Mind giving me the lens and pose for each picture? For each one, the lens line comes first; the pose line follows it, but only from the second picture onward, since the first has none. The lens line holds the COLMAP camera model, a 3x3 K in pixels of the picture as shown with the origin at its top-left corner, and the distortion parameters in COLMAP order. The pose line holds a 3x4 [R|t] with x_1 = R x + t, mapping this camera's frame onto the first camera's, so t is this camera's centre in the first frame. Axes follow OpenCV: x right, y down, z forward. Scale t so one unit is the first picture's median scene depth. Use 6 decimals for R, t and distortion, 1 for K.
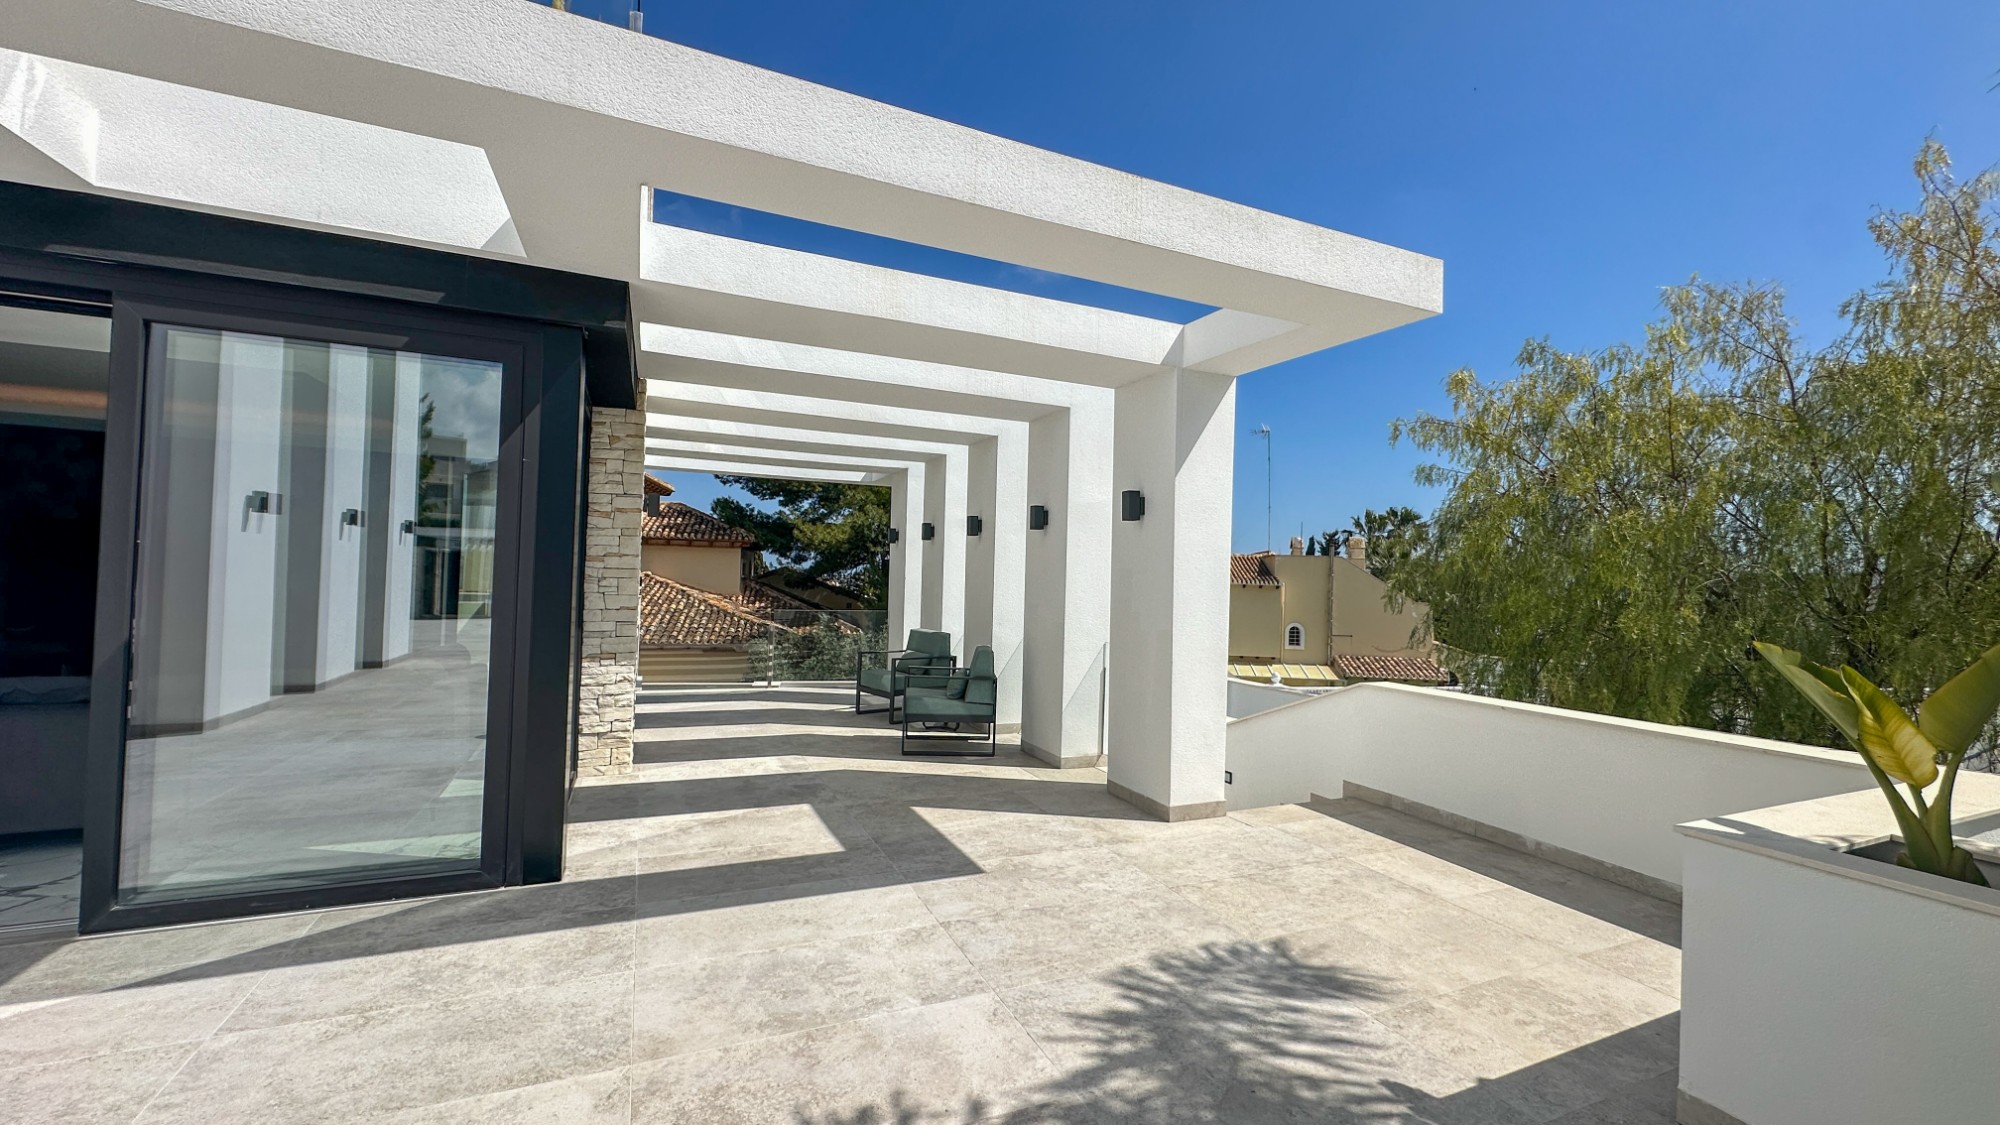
lens RADIAL K [[796.6, 0, 1001.0], [0, 796.6, 558.6], [0, 0, 1]] dist [-0.001251, 0.000416]
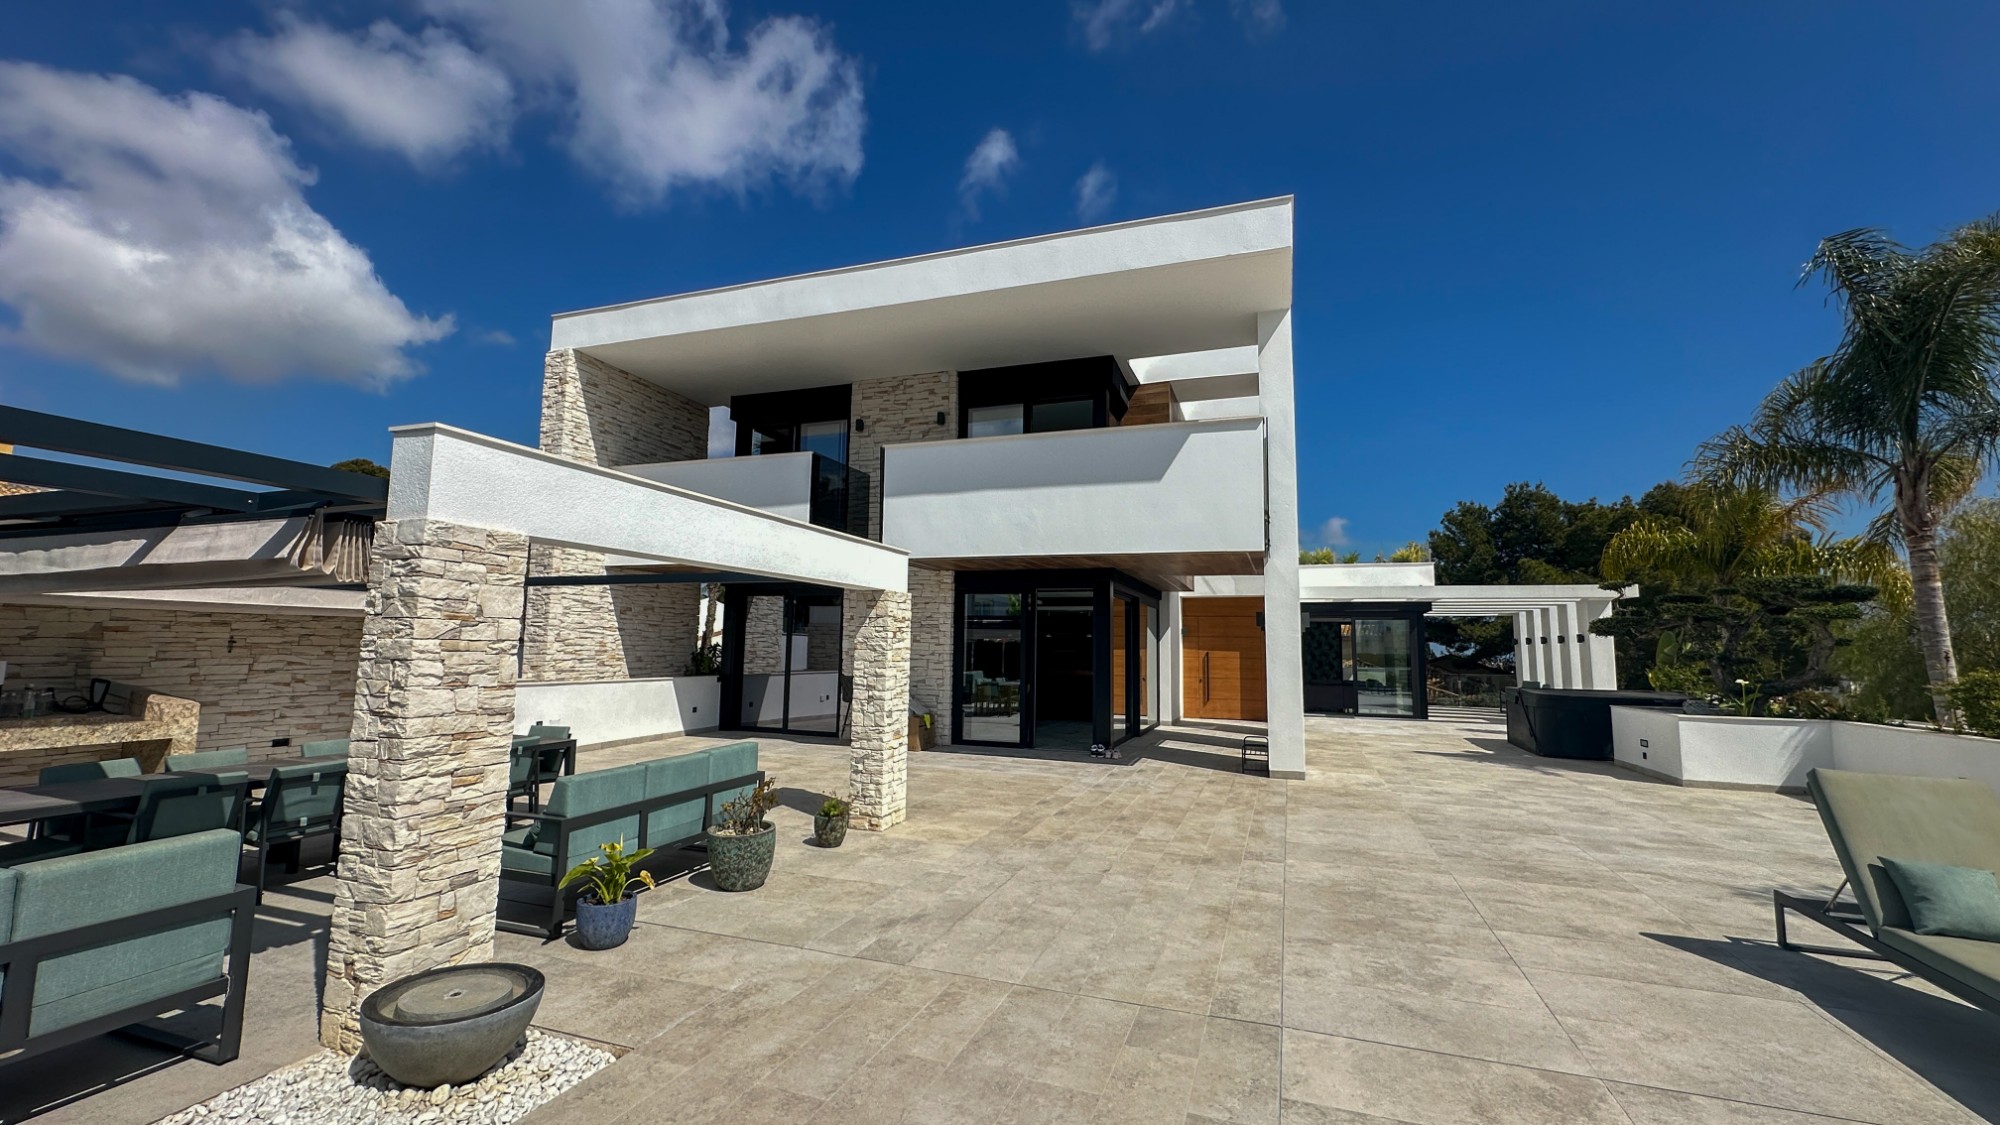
lens RADIAL K [[794.5, 0, 1001.2], [0, 794.5, 557.8], [0, 0, 1]] dist [-0.000166, 0.000082]
pose [[0.723047, -0.095078, -0.684225, 0.571281], [0.020984, 0.993049, -0.115818, -0.052629], [0.690480, 0.069384, 0.720016, -2.502441]]
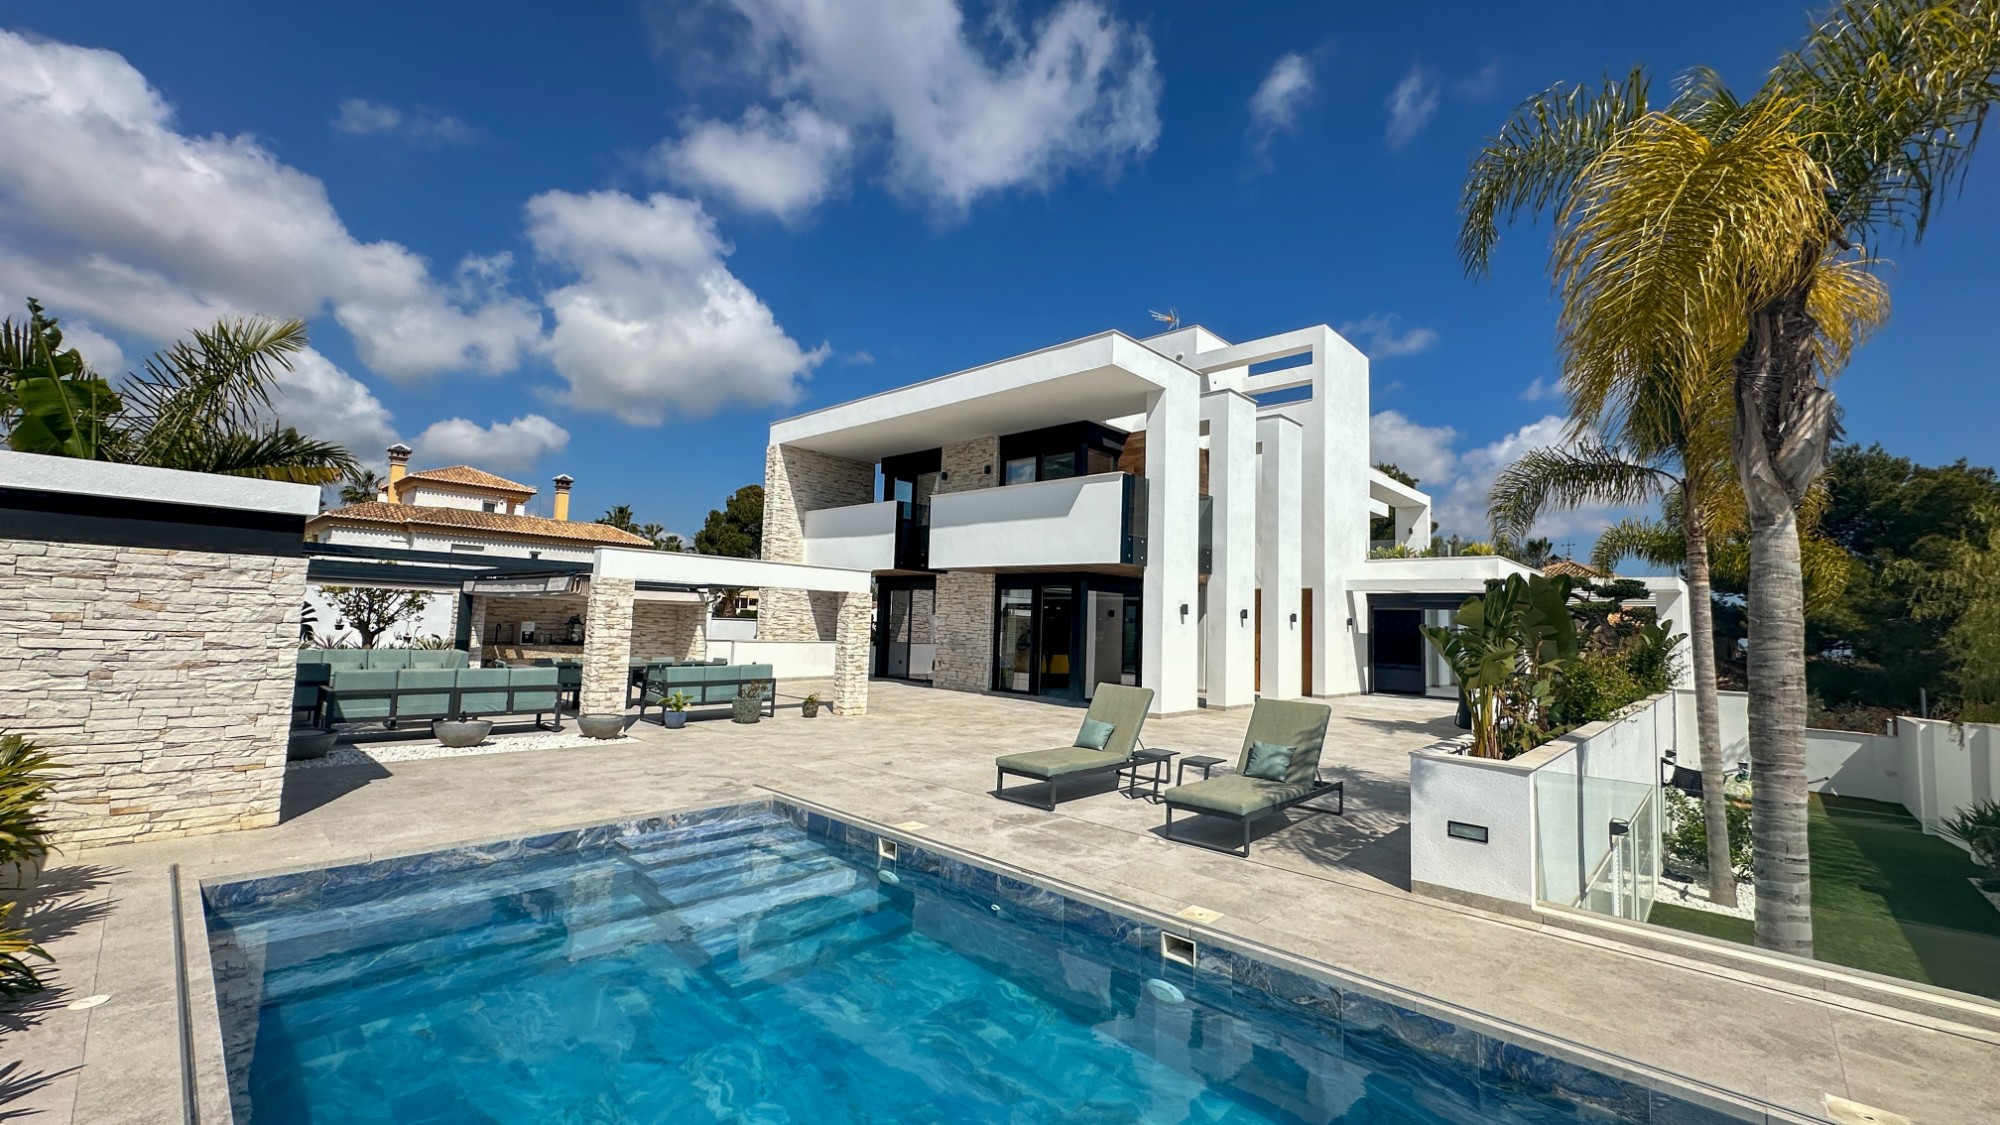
lens RADIAL K [[794.5, 0, 1001.2], [0, 794.5, 557.8], [0, 0, 1]] dist [-0.000166, 0.000082]
pose [[0.385695, -0.091339, -0.918094, 1.740577], [-0.002863, 0.994964, -0.100190, -0.021157], [0.922622, 0.041271, 0.383491, -2.267135]]
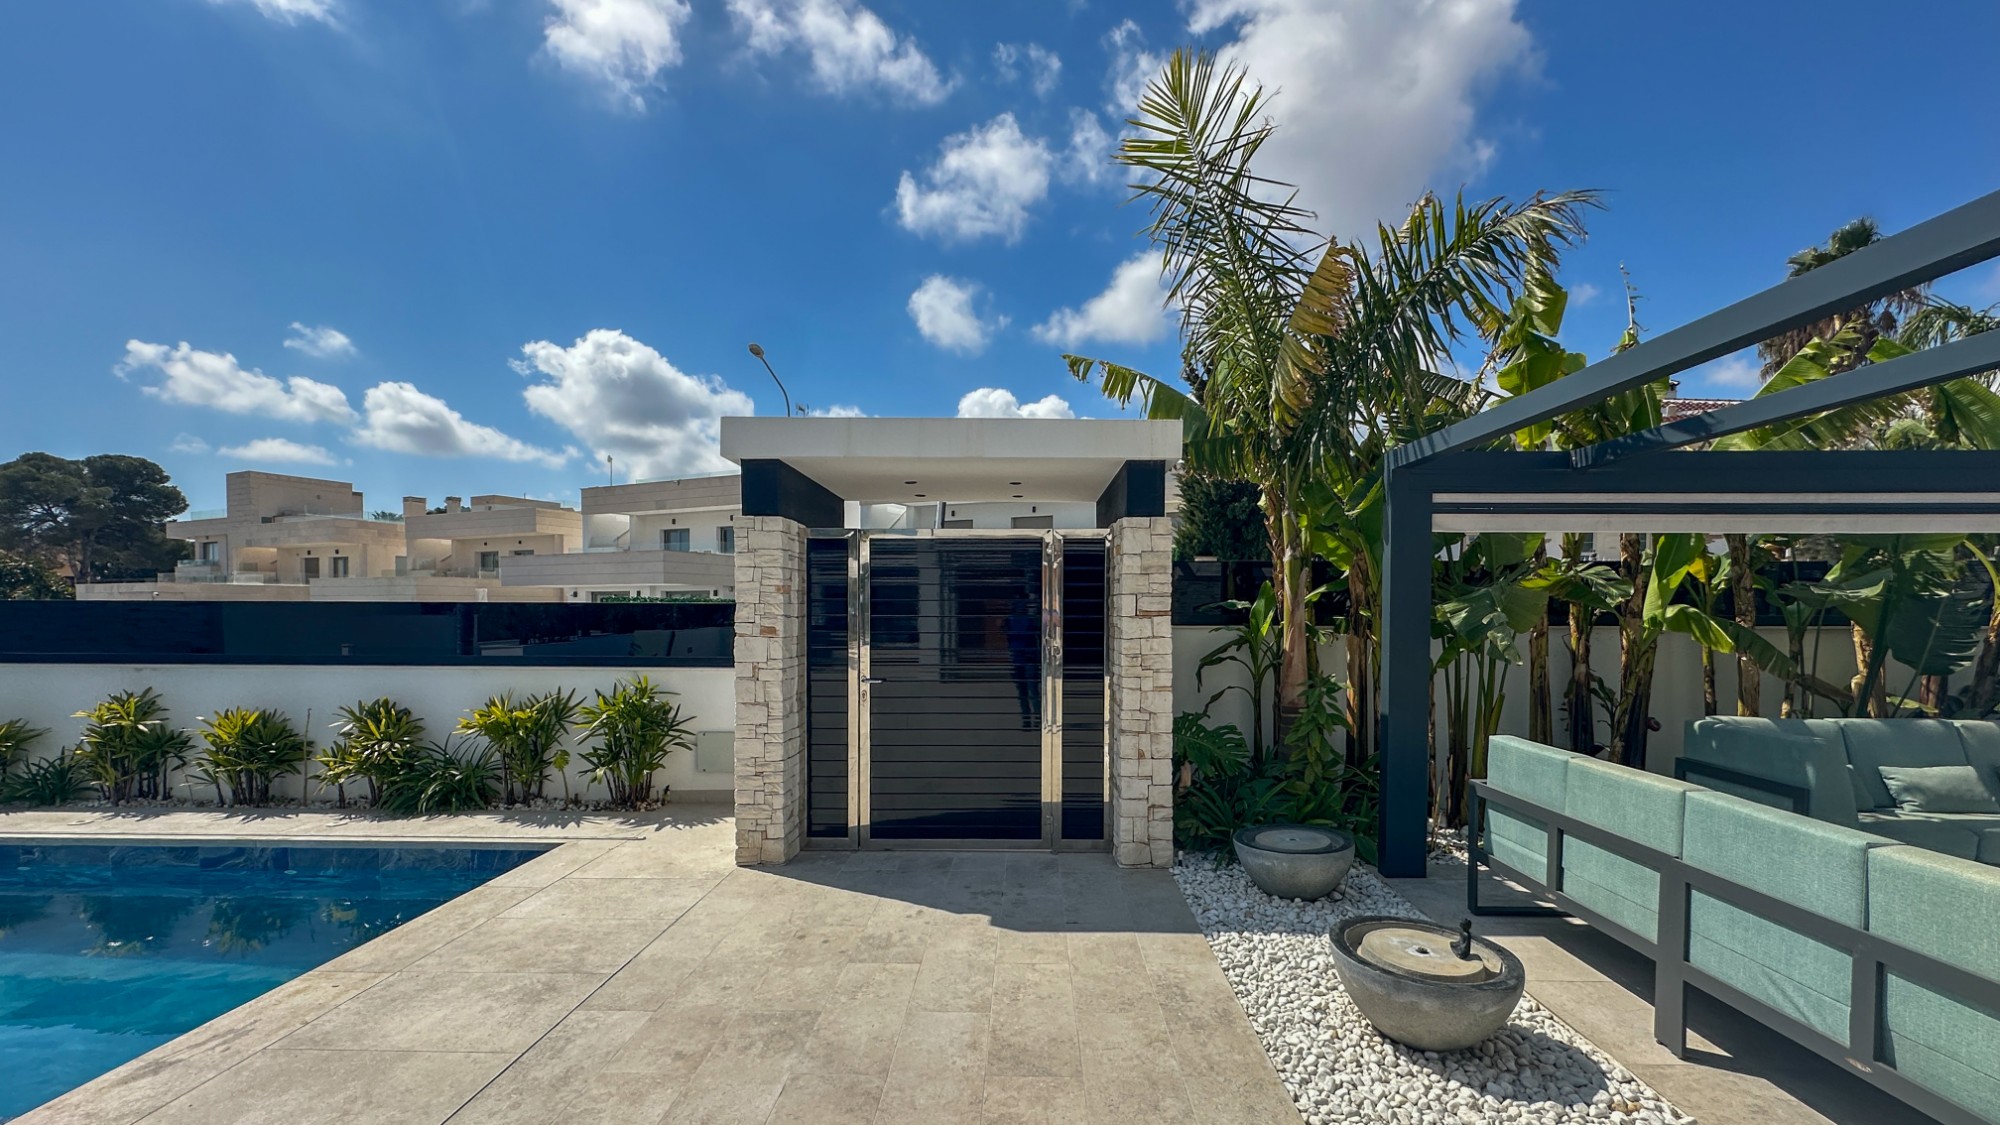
lens RADIAL K [[819.4, 0, 1007.9], [0, 819.4, 631.5], [0, 0, 1]] dist [-0.000730, 0.000171]
pose [[-0.903214, -0.041264, 0.427202, 0.126879], [-0.037530, 0.999148, 0.017160, -0.032020], [-0.427546, -0.000534, -0.903993, -2.126188]]
